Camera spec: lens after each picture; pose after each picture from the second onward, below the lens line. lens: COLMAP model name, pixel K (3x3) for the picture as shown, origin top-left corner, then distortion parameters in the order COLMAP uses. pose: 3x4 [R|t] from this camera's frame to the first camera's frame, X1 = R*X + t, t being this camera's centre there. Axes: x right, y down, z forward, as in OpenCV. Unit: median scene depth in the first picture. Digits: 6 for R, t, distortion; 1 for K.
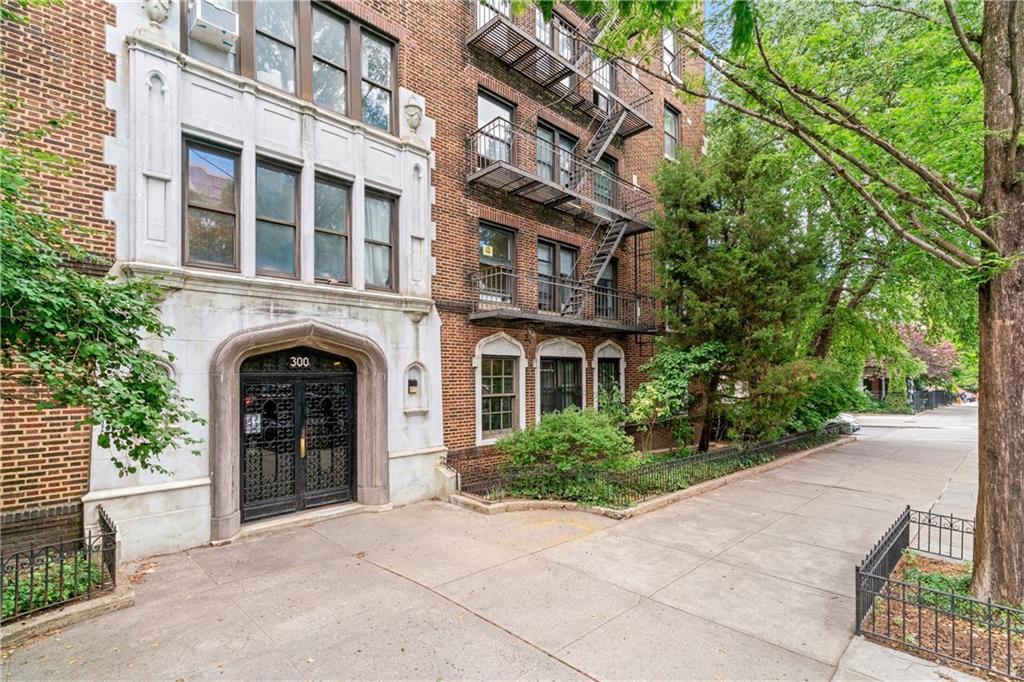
lens RADIAL K [[476.3, 0, 515.5], [0, 476.3, 340.8], [0, 0, 1]] dist [0.003345, -0.000053]
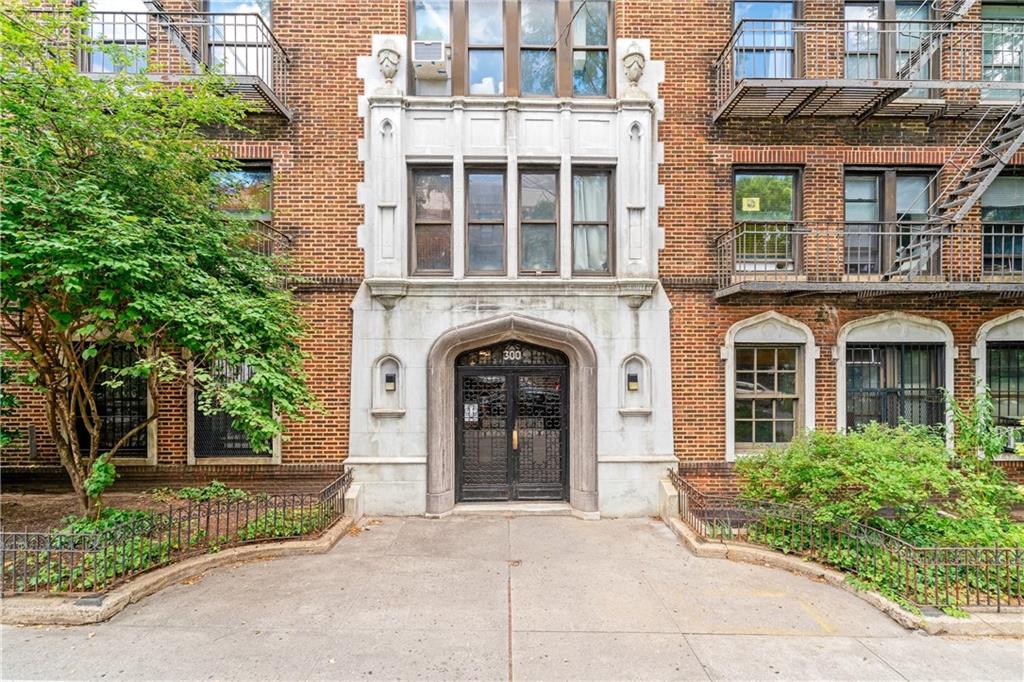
lens RADIAL K [[480.6, 0, 512.0], [0, 480.6, 341.0], [0, 0, 1]] dist [0.004057, 0.000377]
pose [[0.730700, -0.024778, -0.682249, 0.230768], [0.045168, 0.998906, 0.012096, 0.000583], [0.681203, -0.039654, 0.731020, 0.225975]]
